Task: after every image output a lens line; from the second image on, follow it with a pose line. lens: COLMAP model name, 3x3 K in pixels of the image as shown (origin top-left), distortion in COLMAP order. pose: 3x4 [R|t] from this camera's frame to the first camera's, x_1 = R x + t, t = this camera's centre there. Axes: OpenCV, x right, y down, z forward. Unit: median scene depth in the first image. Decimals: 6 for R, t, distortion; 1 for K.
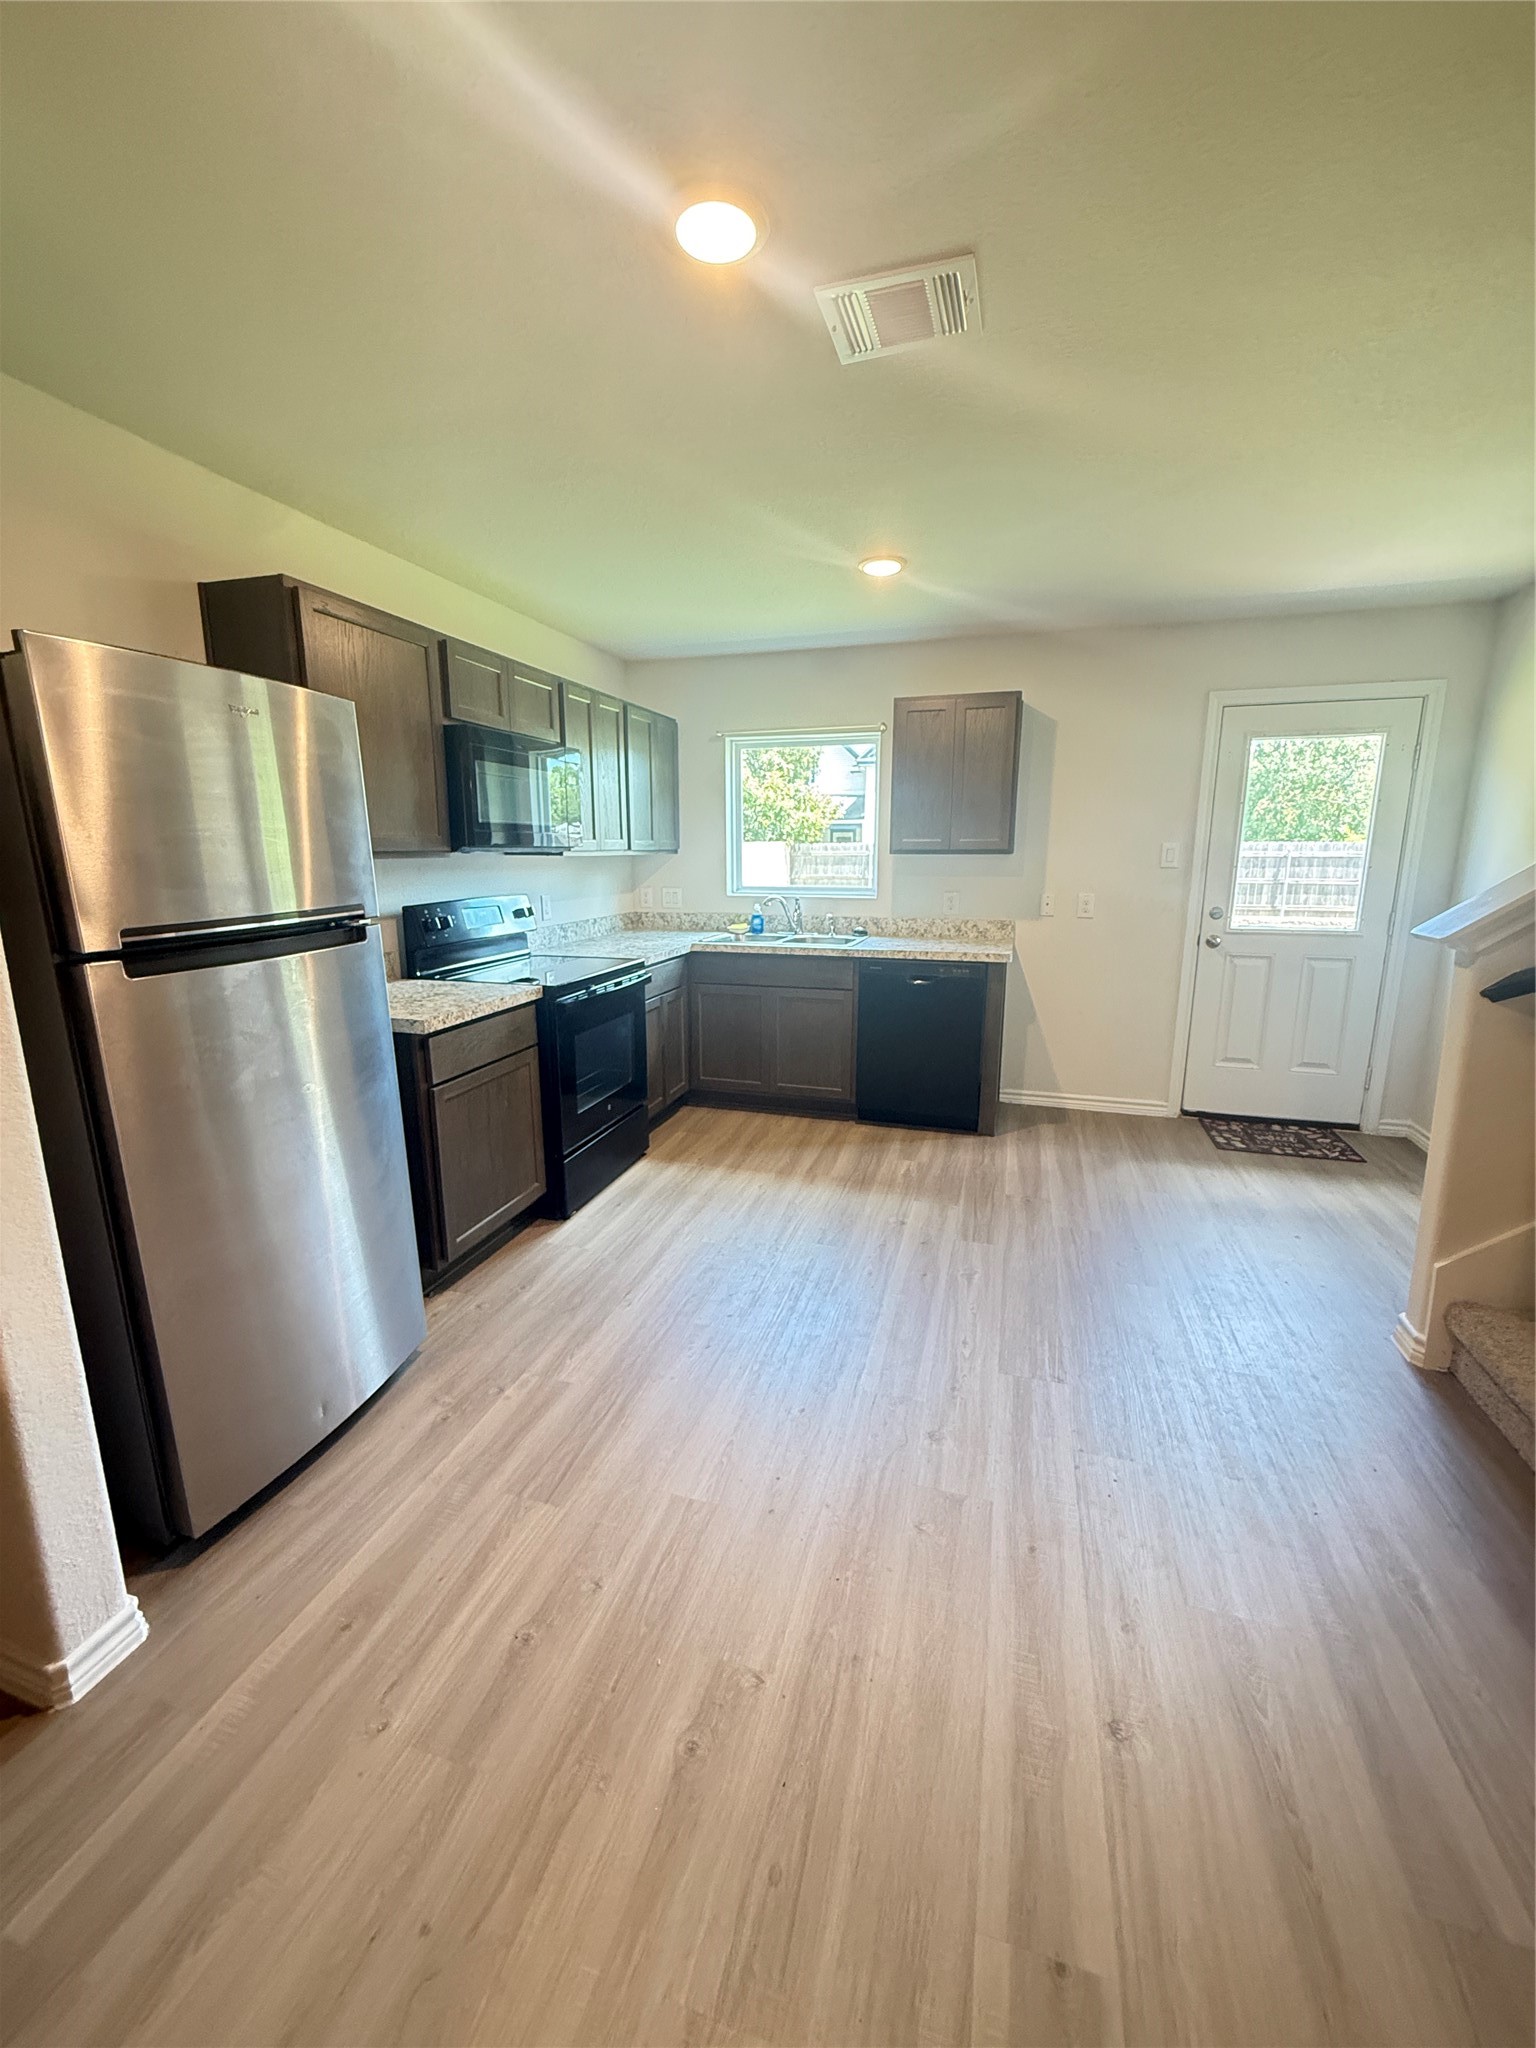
lens RADIAL K [[817.0, 0, 762.1], [0, 817.0, 1022.4], [0, 0, 1]] dist [-0.001748, 0.000136]
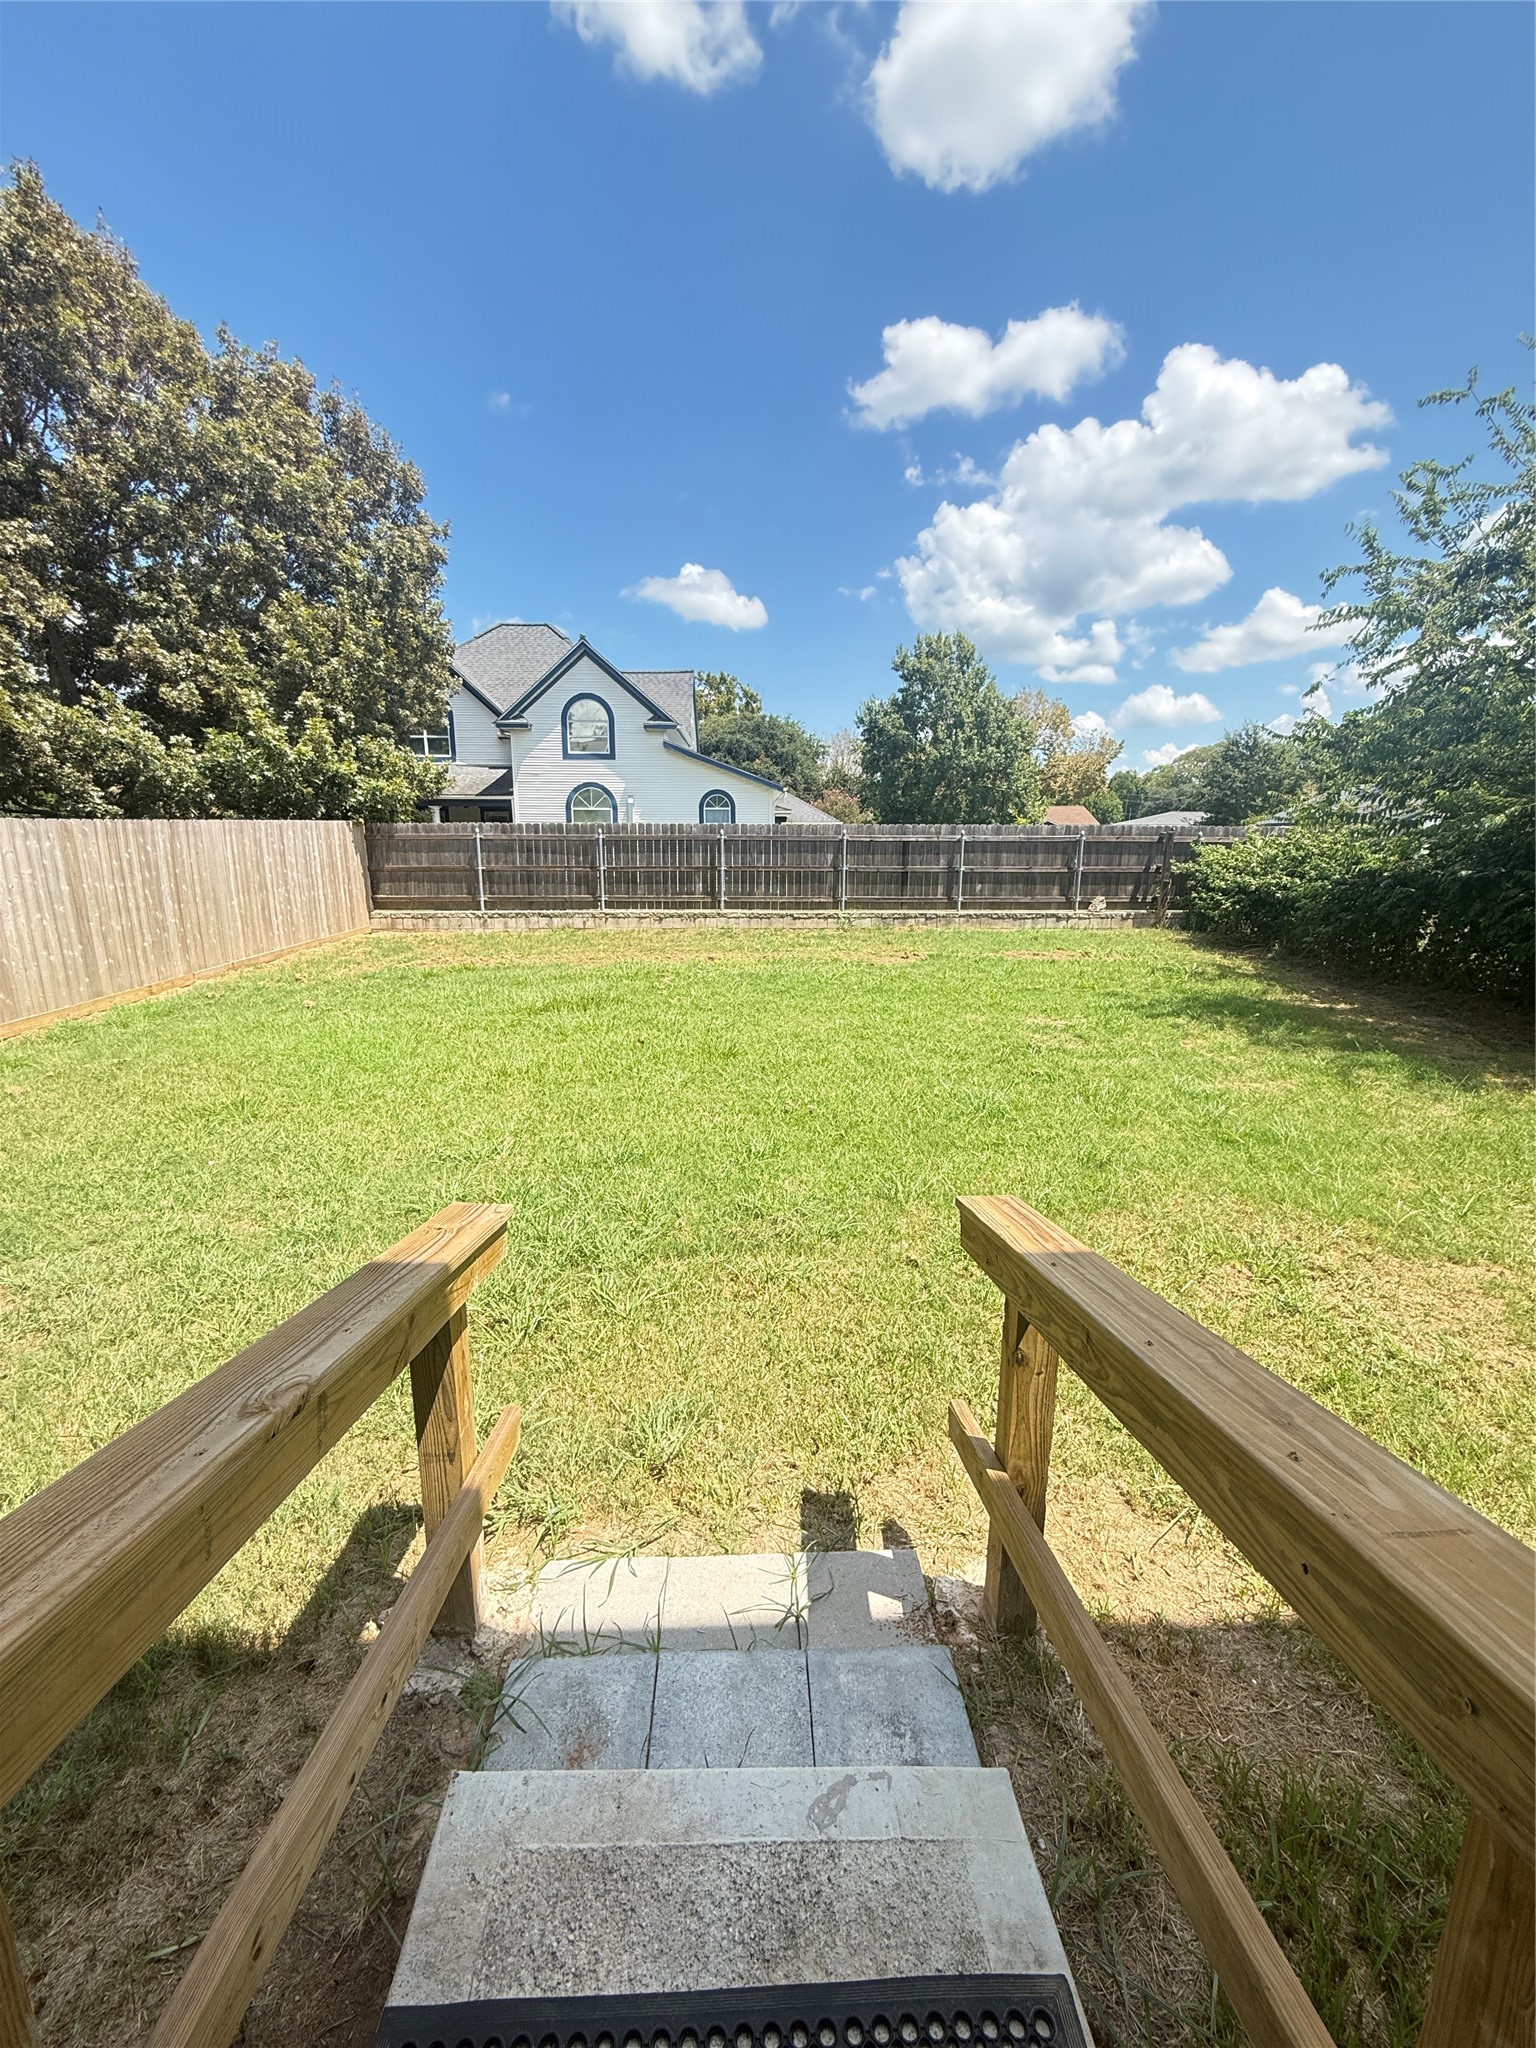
lens RADIAL K [[817.0, 0, 765.8], [0, 817.0, 1015.9], [0, 0, 1]] dist [-0.001748, 0.000136]
pose [[0.946792, -0.066056, 0.314994, 0.145931], [0.062609, 0.997816, 0.021063, -0.044546], [-0.315697, -0.000220, 0.948860, 0.217985]]
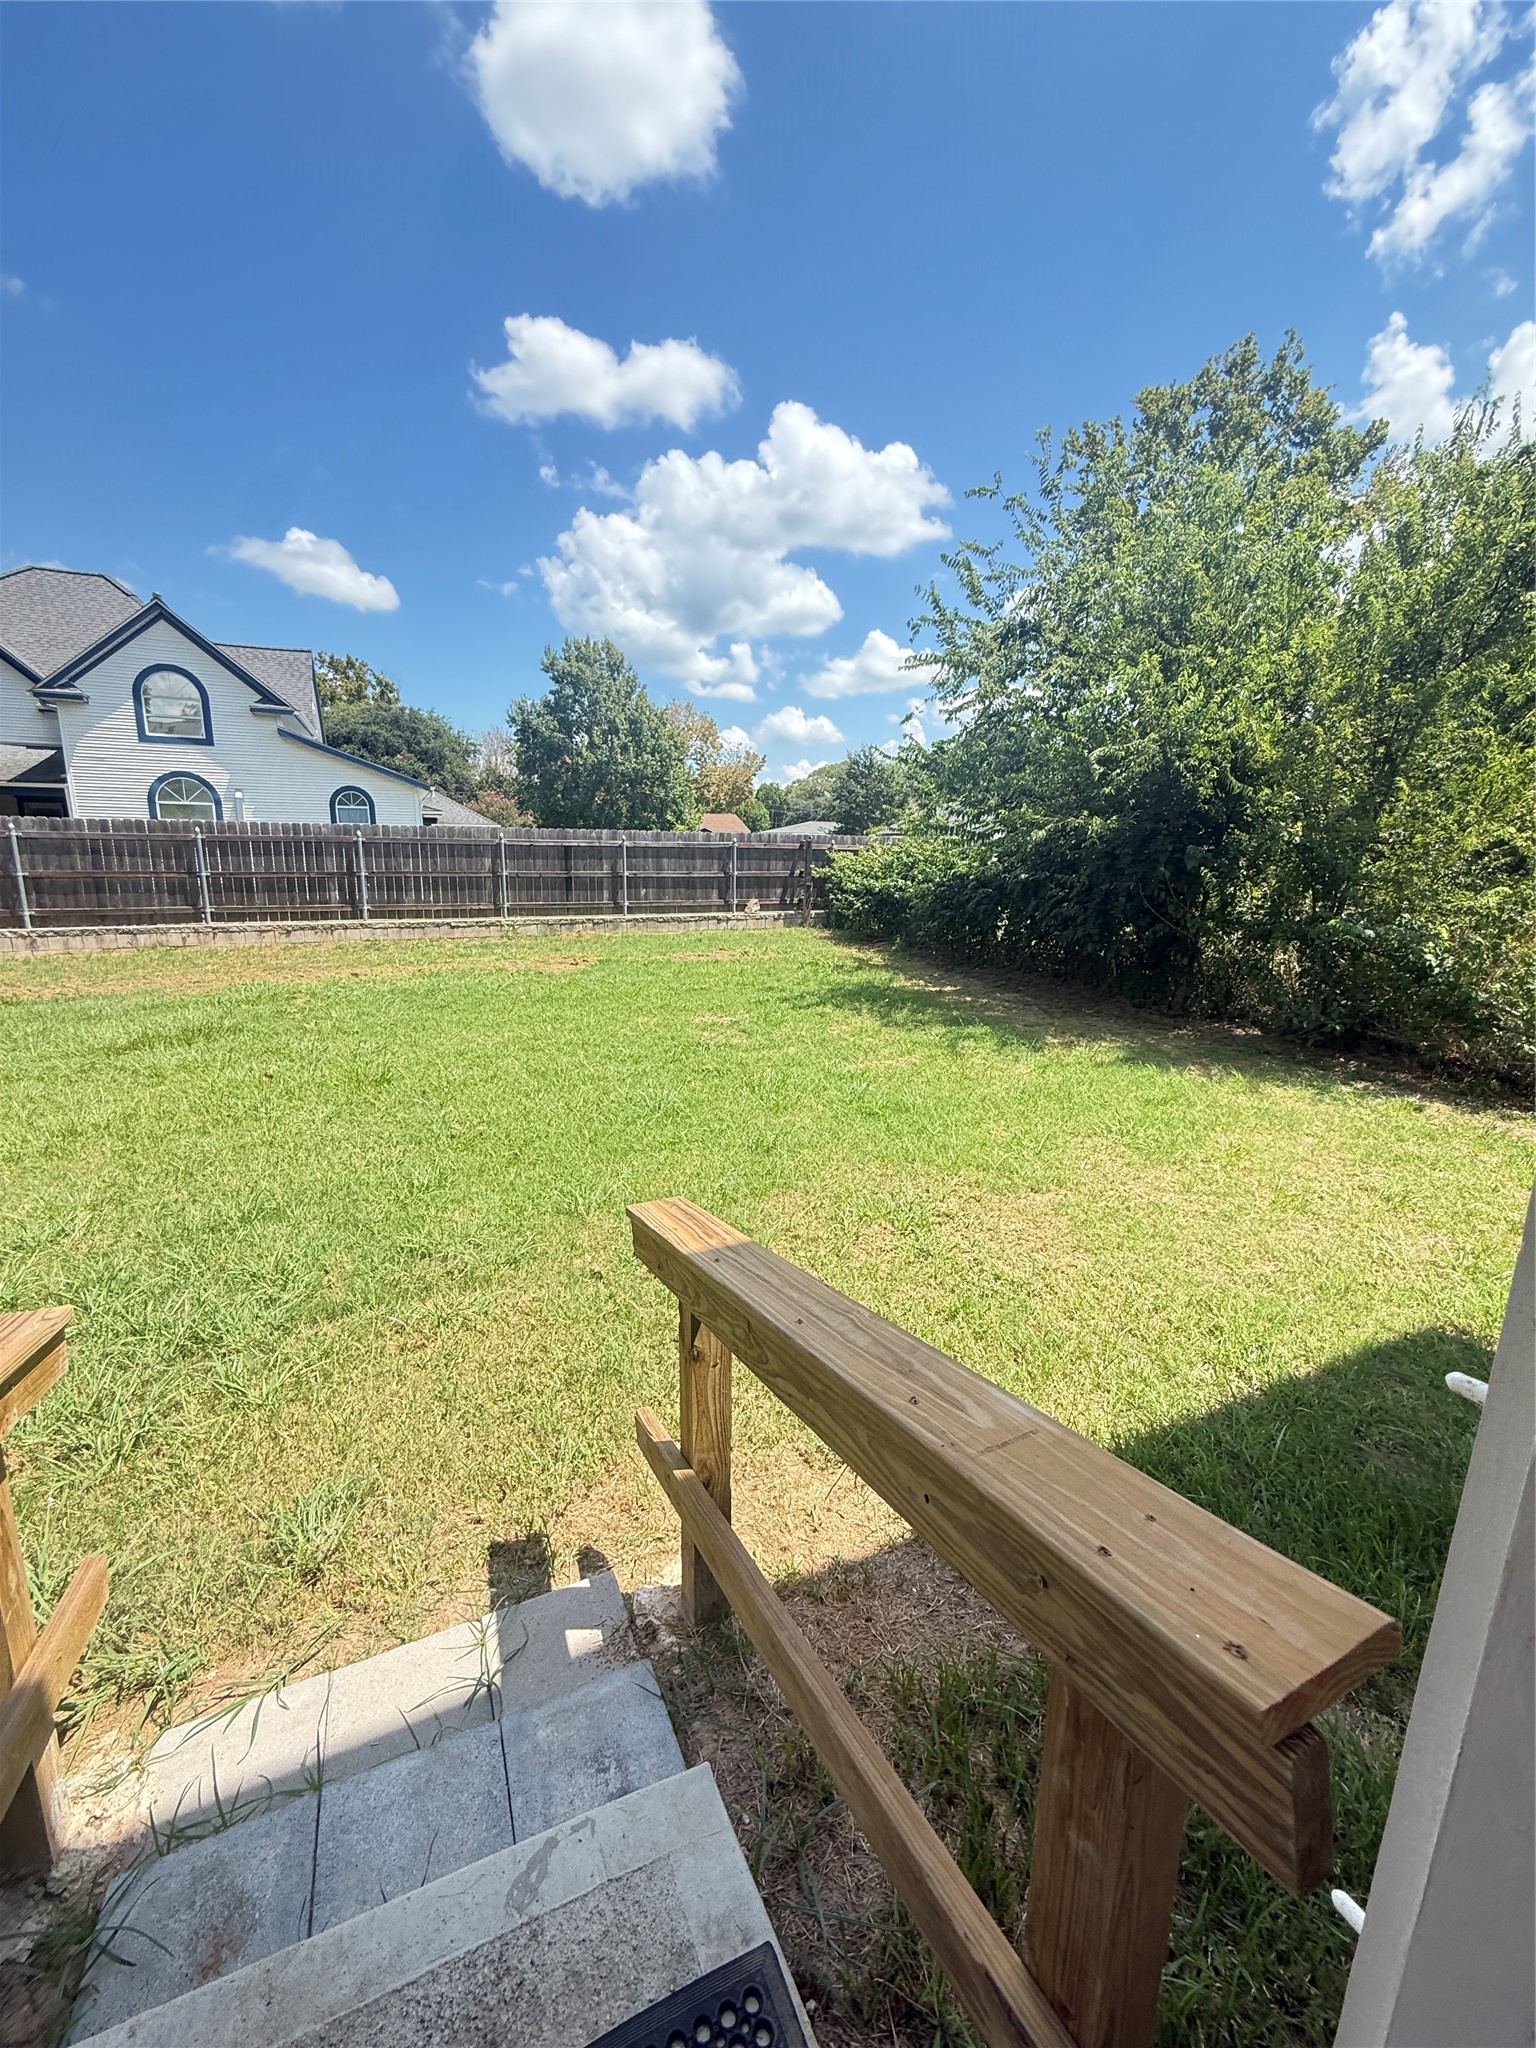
lens RADIAL K [[817.0, 0, 768.0], [0, 817.0, 1014.9], [0, 0, 1]] dist [-0.001748, 0.000136]
pose [[0.747403, -0.124306, 0.652638, 0.149447], [0.120156, 0.991432, 0.051232, -0.045205], [-0.653415, 0.040127, 0.755935, 0.217897]]
